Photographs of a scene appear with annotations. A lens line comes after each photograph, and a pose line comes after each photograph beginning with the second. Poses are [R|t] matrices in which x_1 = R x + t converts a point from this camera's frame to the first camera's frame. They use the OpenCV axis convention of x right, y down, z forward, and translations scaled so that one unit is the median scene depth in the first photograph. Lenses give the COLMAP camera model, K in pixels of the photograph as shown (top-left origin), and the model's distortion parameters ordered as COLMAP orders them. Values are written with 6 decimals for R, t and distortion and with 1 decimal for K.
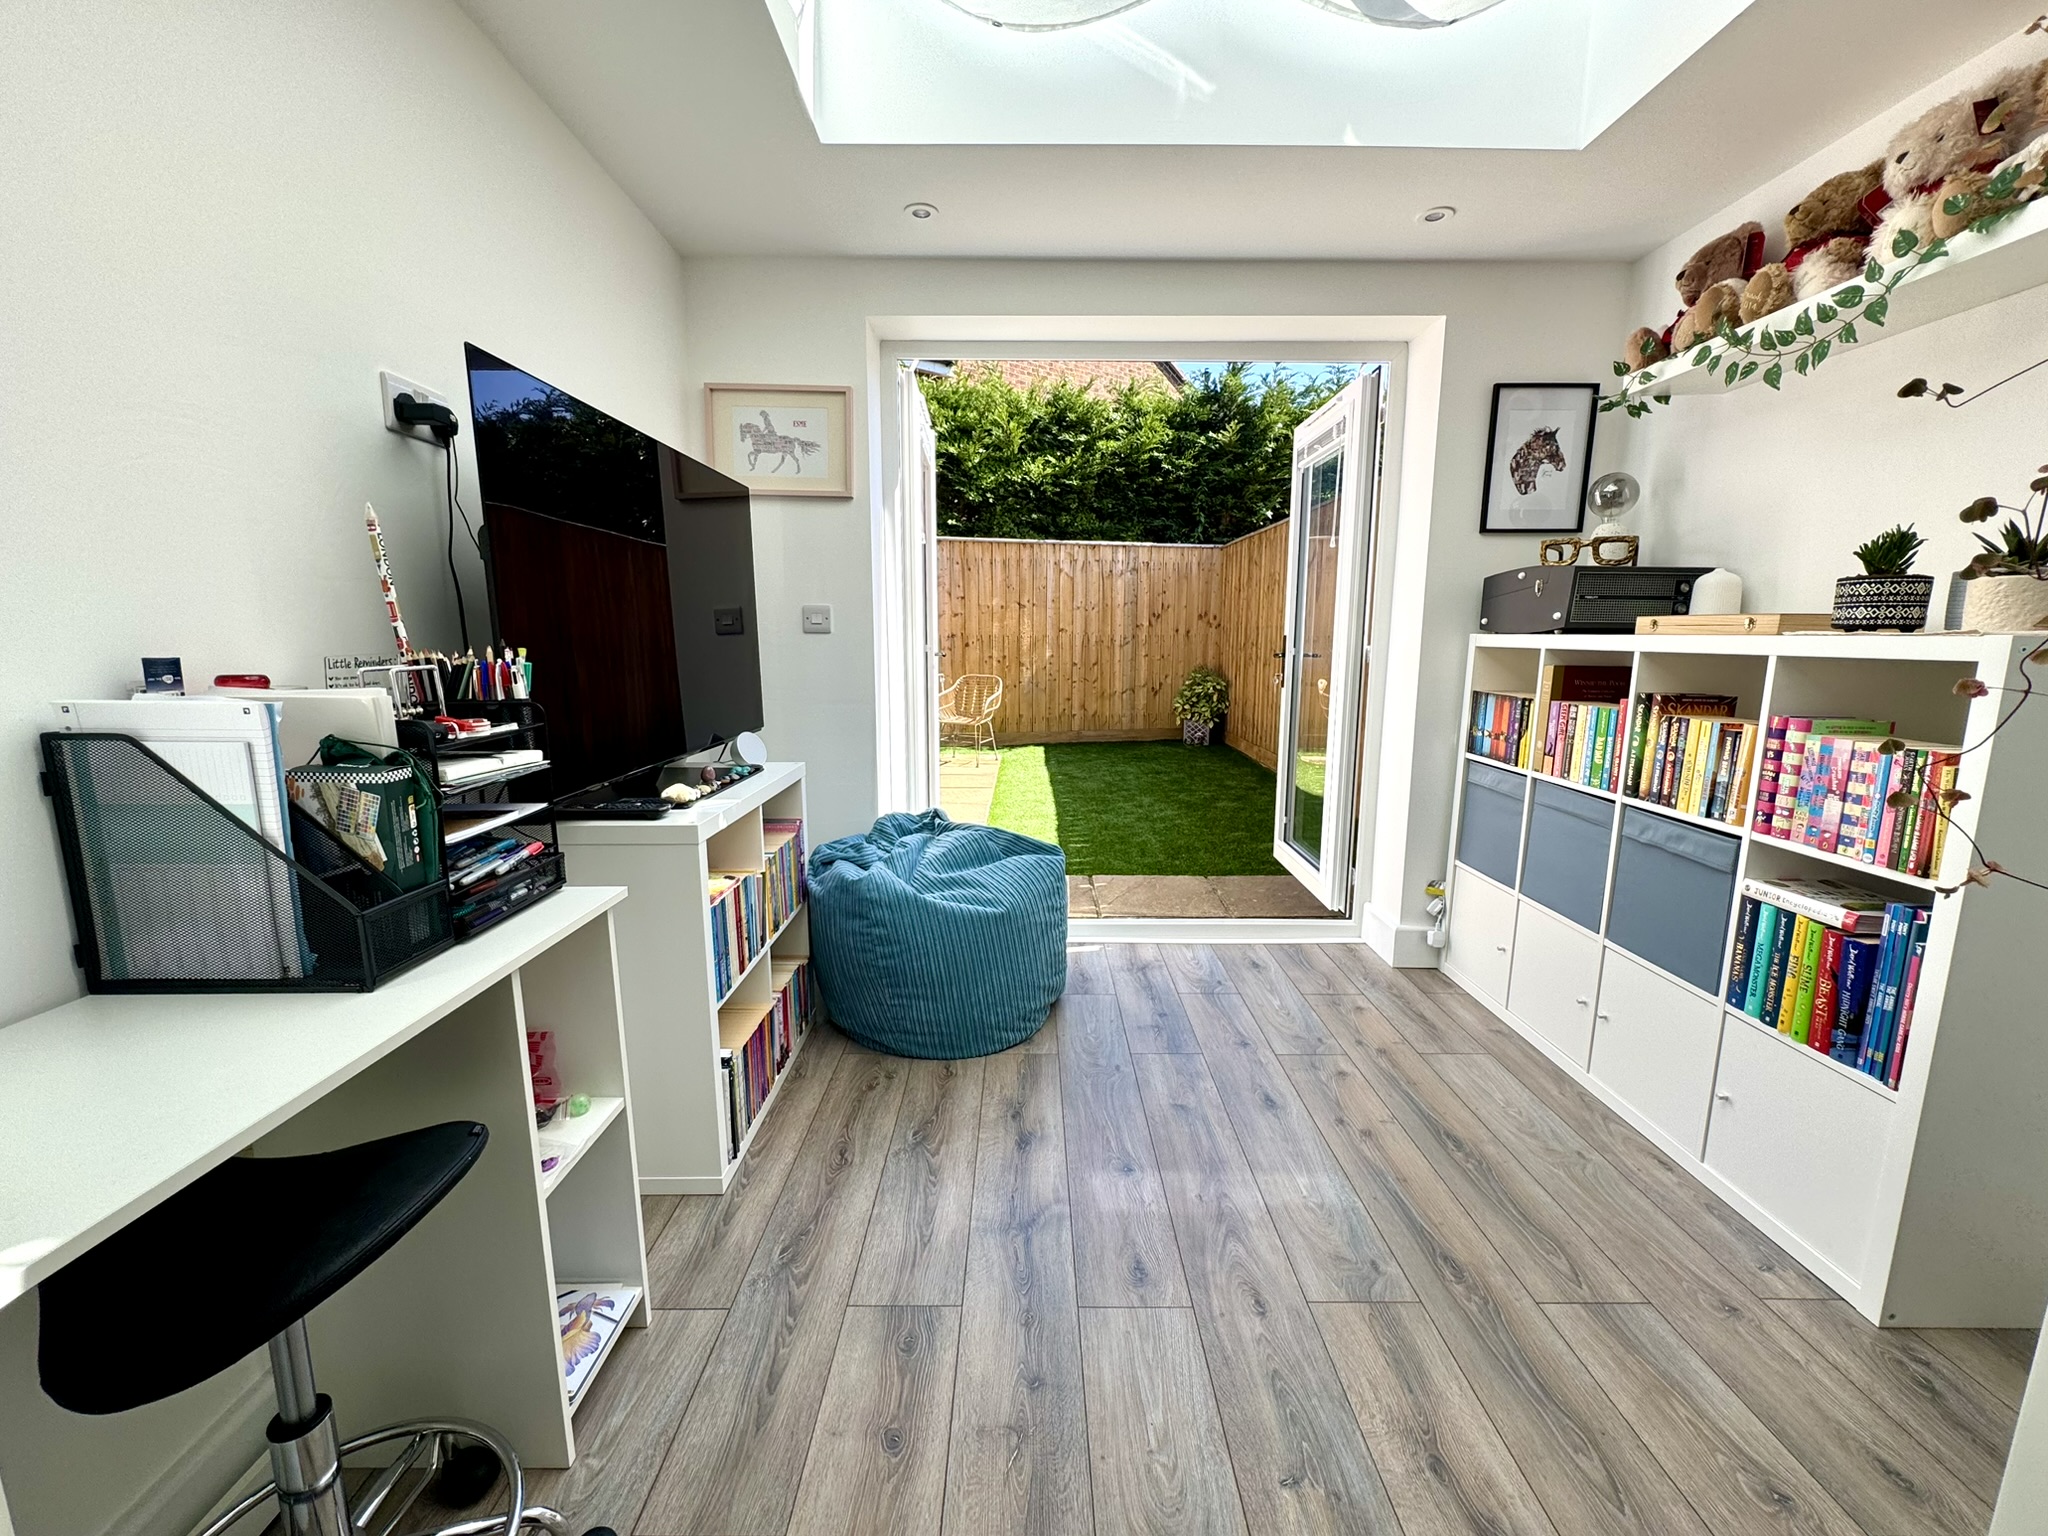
lens RADIAL K [[829.0, 0, 1031.4], [0, 829.0, 768.1], [0, 0, 1]] dist [-0.003239, -0.000169]
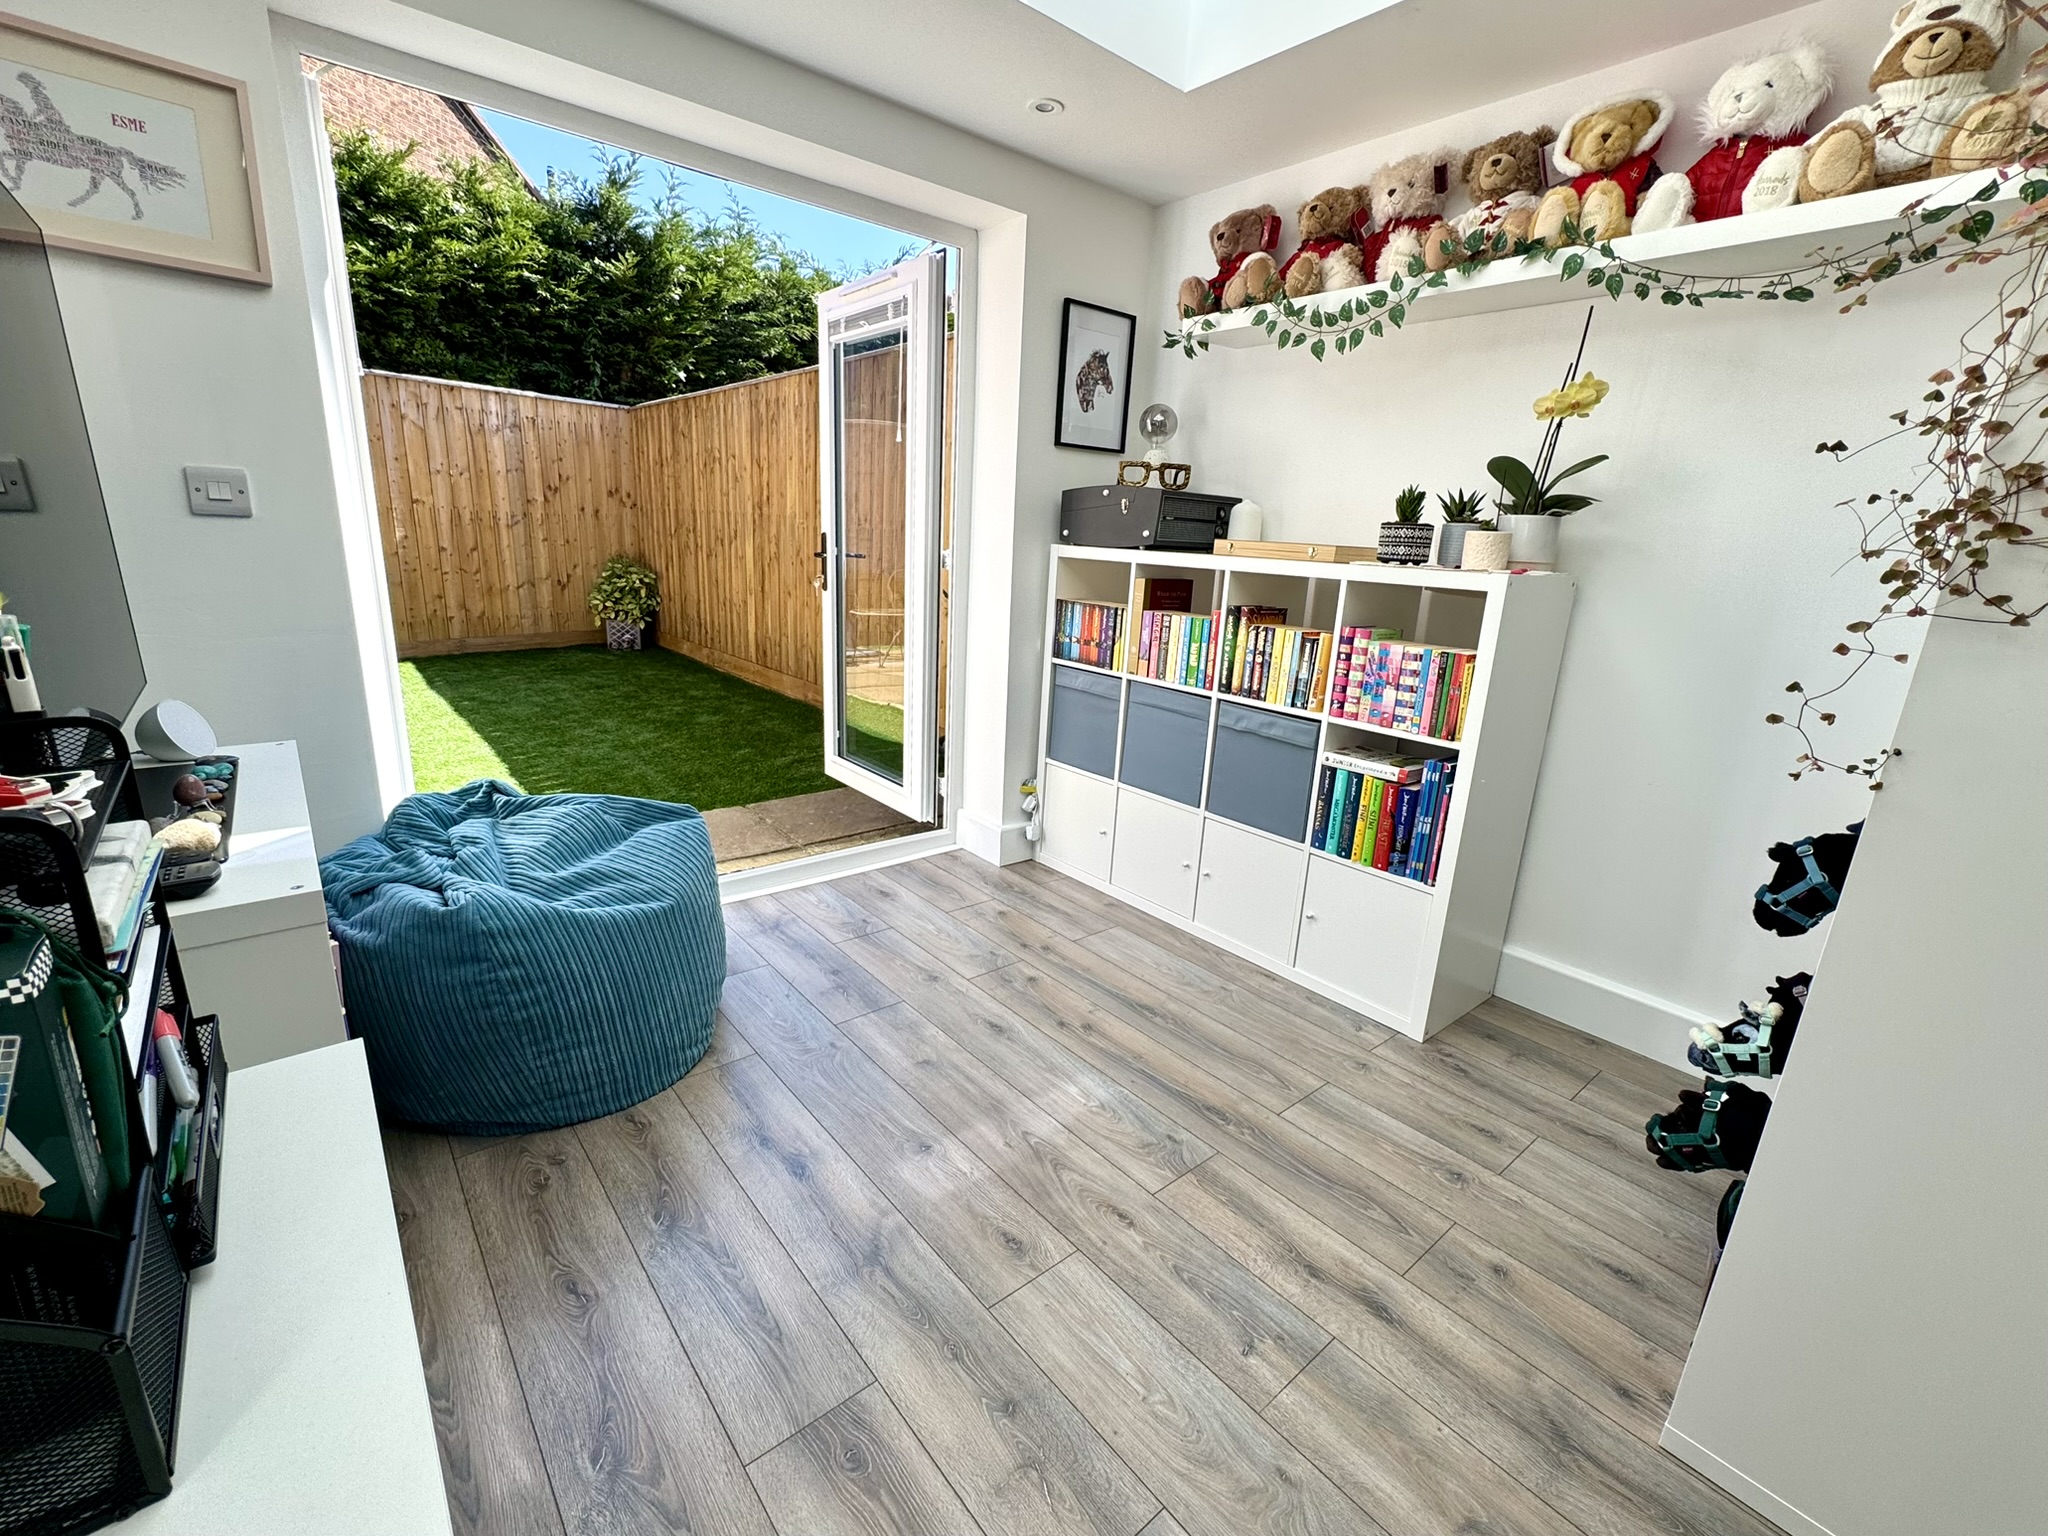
lens RADIAL K [[882.5, 0, 1015.0], [0, 882.5, 766.7], [0, 0, 1]] dist [-0.004426, 0.000261]
pose [[0.767725, -0.133939, 0.626625, -0.287673], [0.057649, 0.988382, 0.140634, -0.050134], [-0.638182, -0.071843, 0.766526, 0.175317]]
